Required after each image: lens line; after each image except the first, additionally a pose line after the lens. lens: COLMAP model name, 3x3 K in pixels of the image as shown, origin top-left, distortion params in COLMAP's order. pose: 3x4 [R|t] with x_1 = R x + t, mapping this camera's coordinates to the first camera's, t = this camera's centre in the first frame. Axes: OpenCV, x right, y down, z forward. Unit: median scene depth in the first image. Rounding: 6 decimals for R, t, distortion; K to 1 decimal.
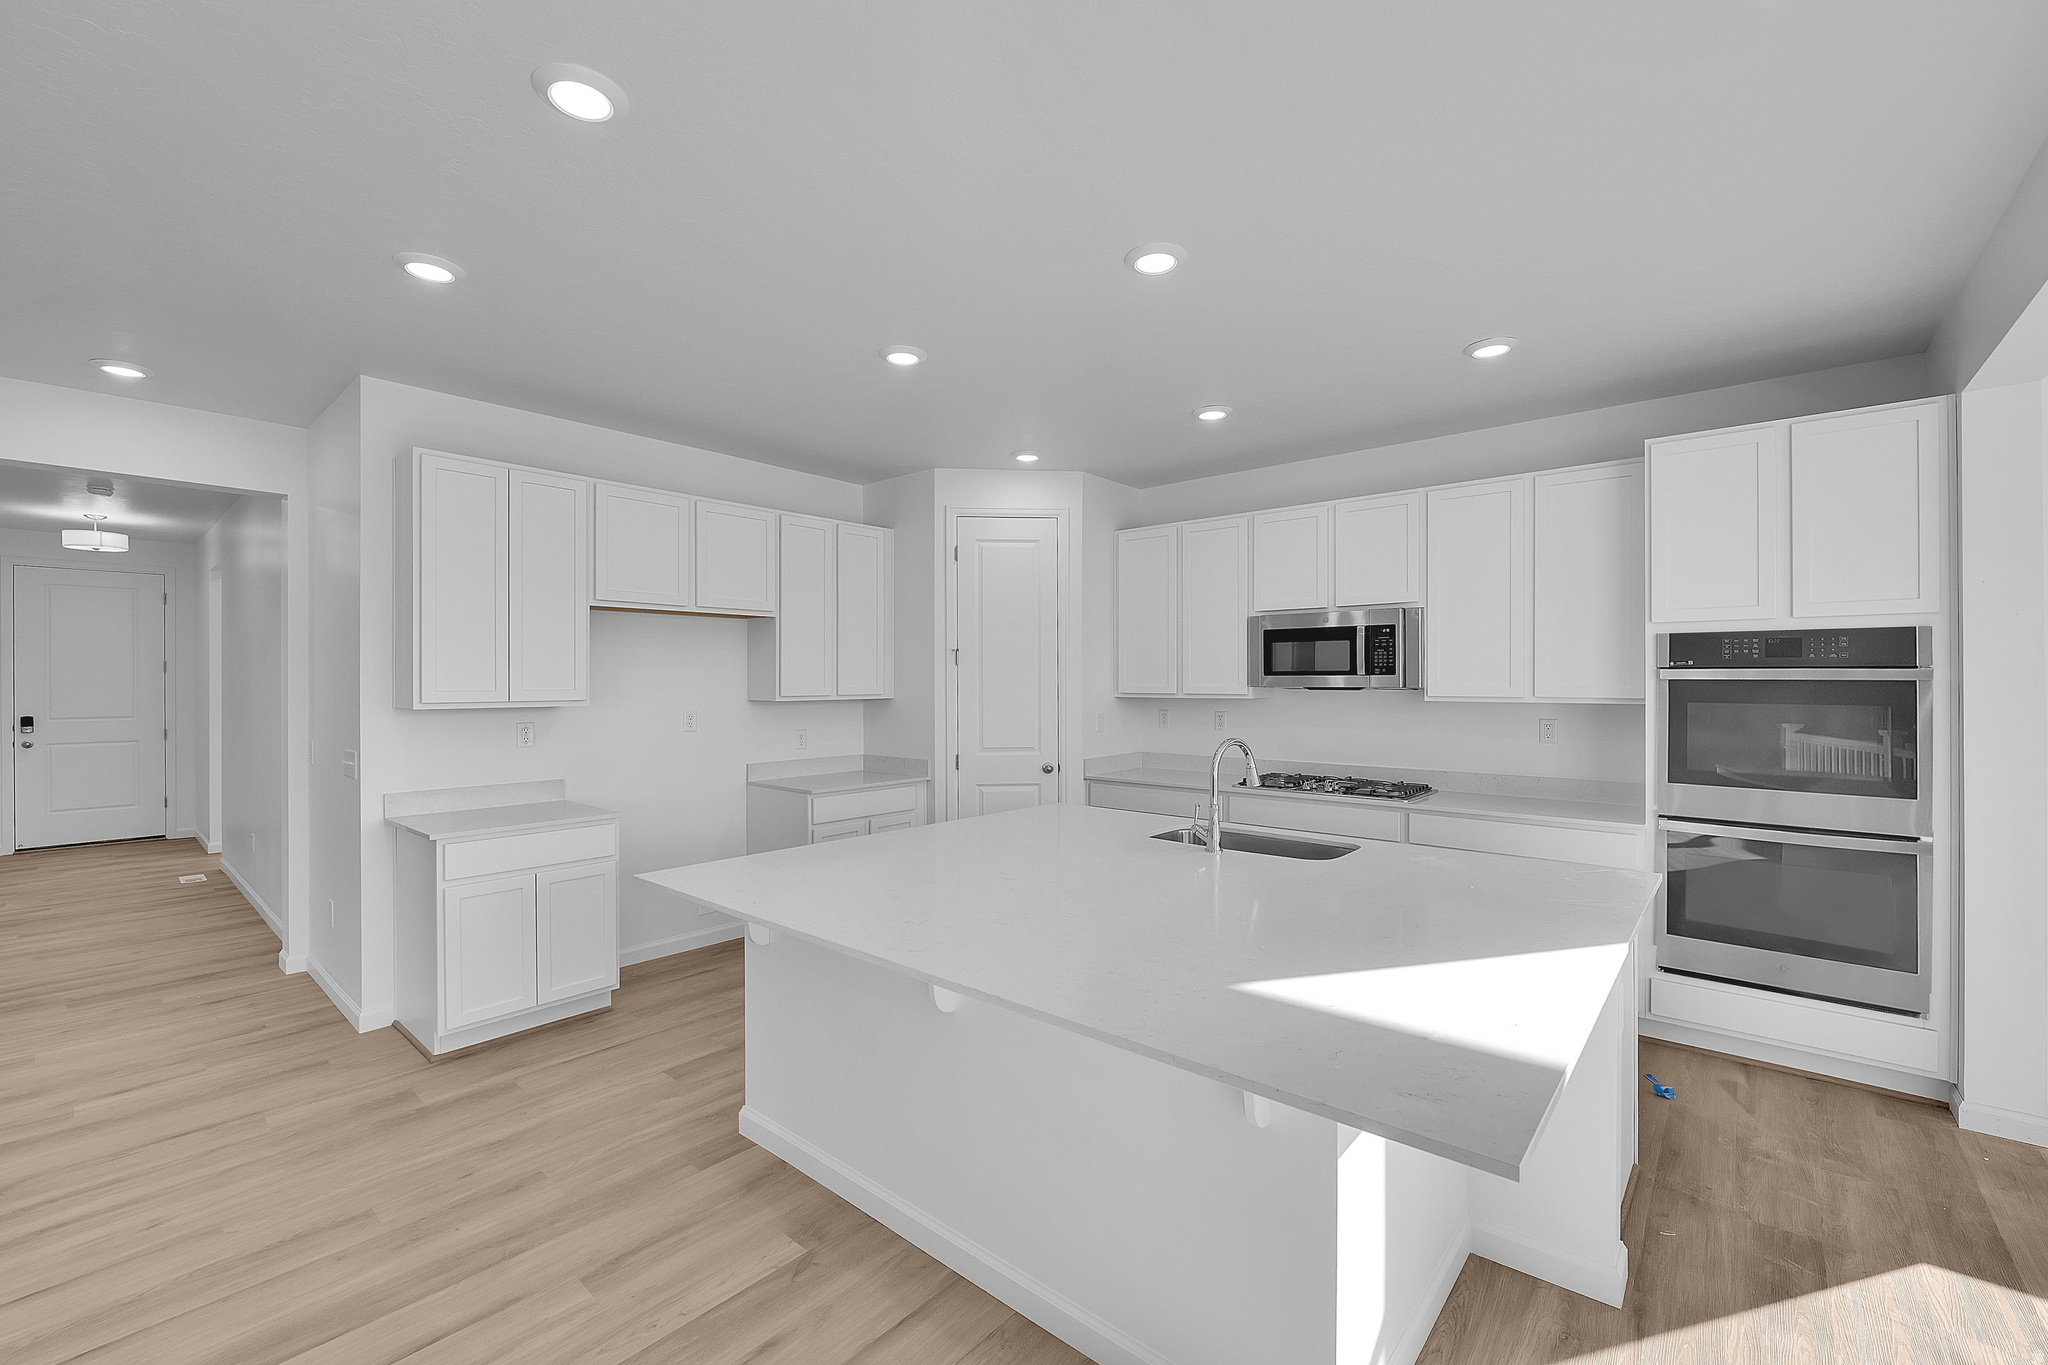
lens RADIAL K [[849.5, 0, 1024.0], [0, 849.5, 682.5], [0, 0, 1]] dist [0.000093, -0.000197]
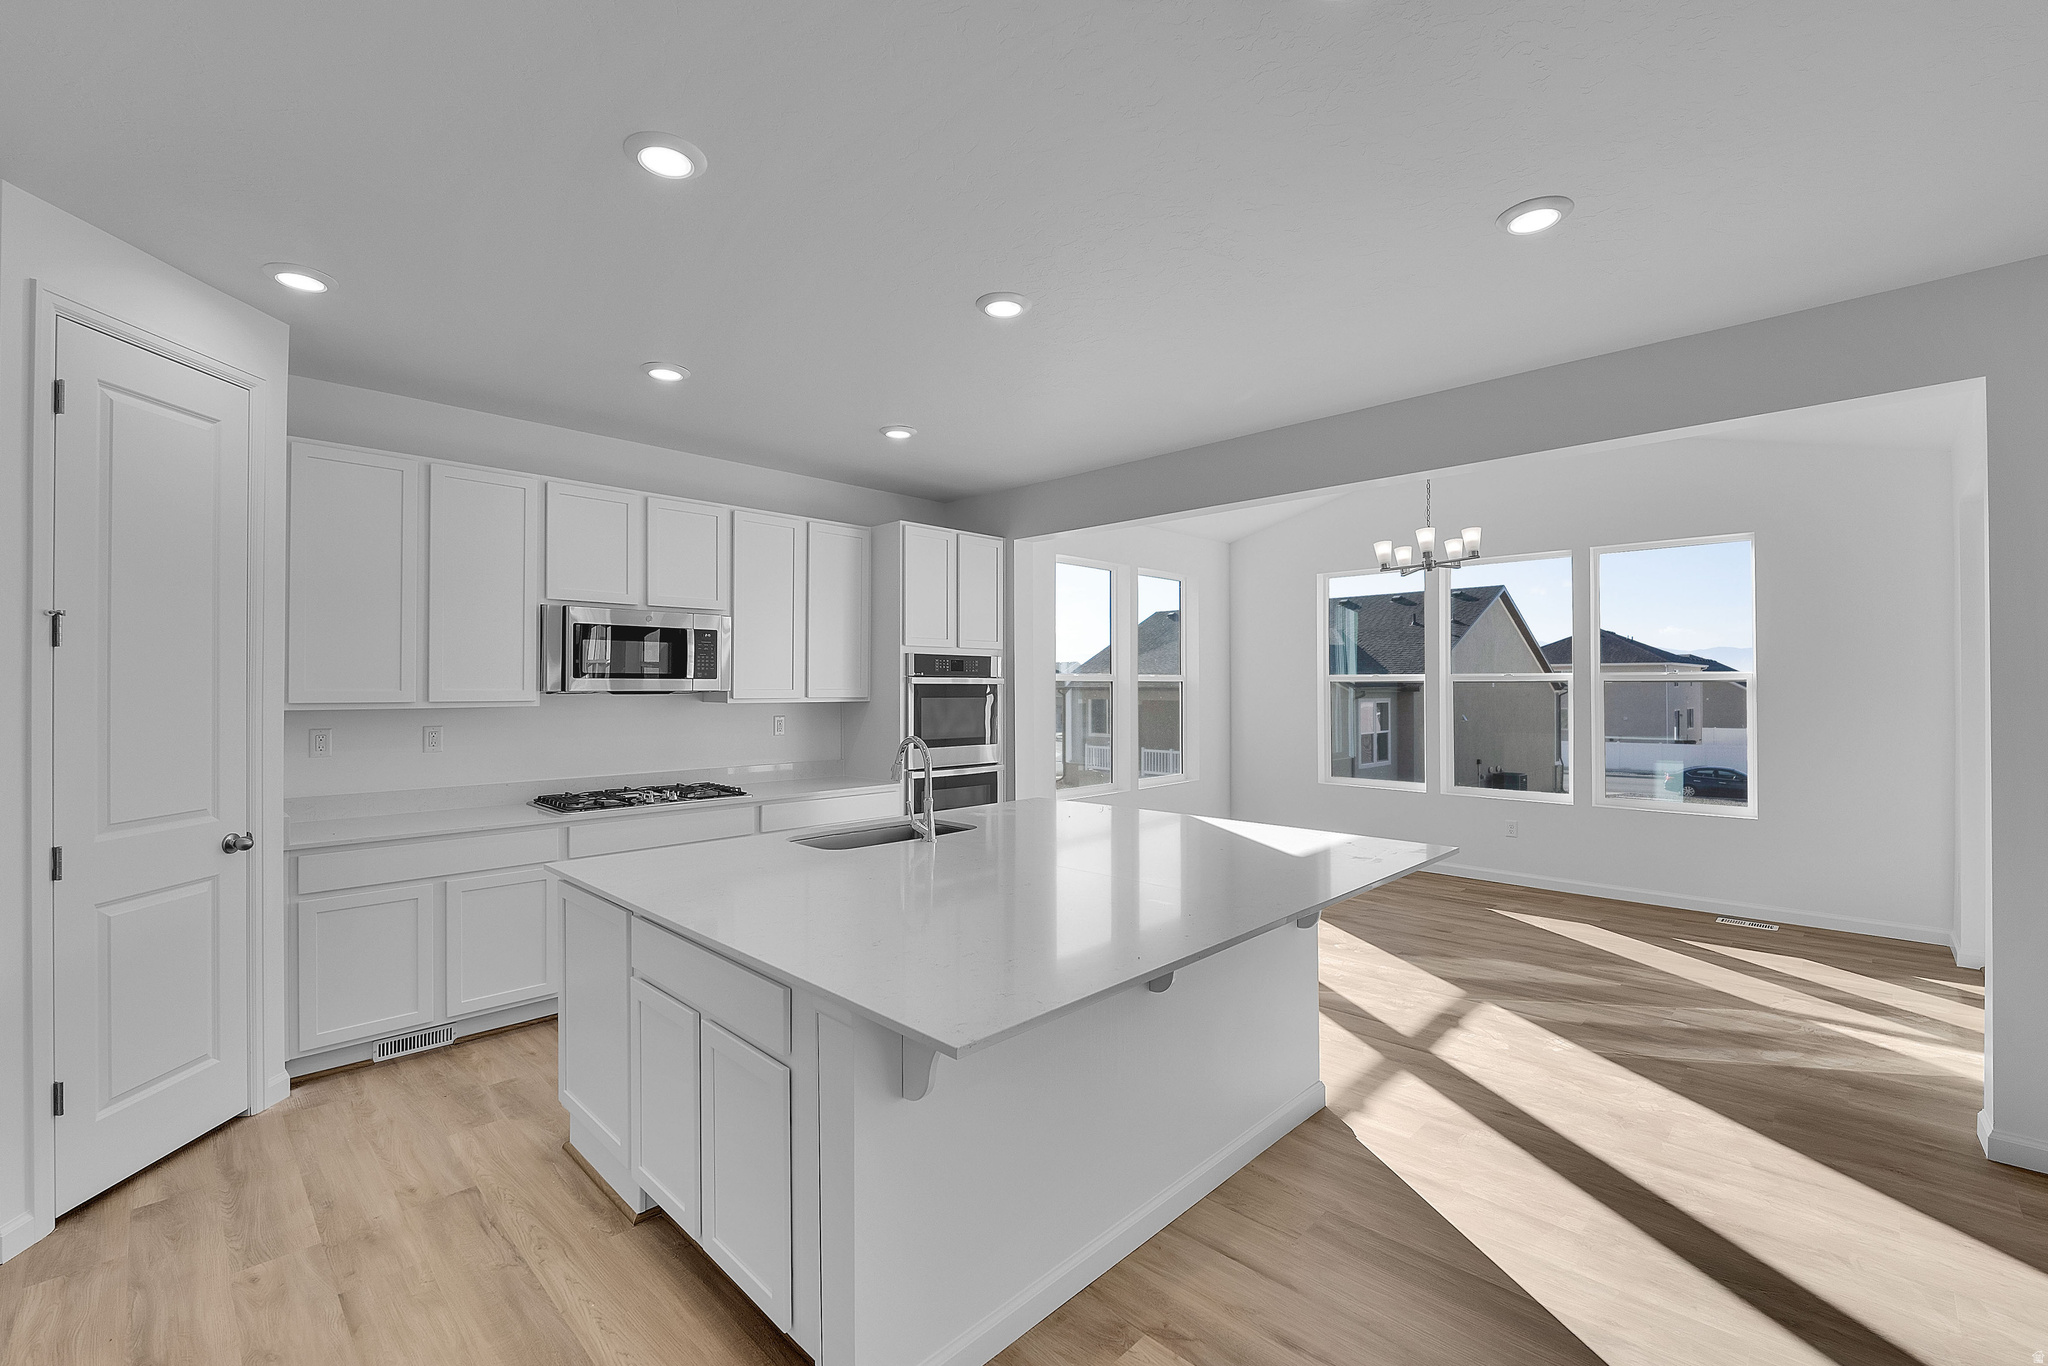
lens RADIAL K [[882.9, 0, 1024.0], [0, 882.9, 683.0], [0, 0, 1]] dist [-0.000216, -0.000187]
pose [[0.049729, 0.003718, 0.998756, -0.621995], [0.001608, 0.999991, -0.003802, 0.000982], [-0.998761, 0.001795, 0.049722, 0.572389]]
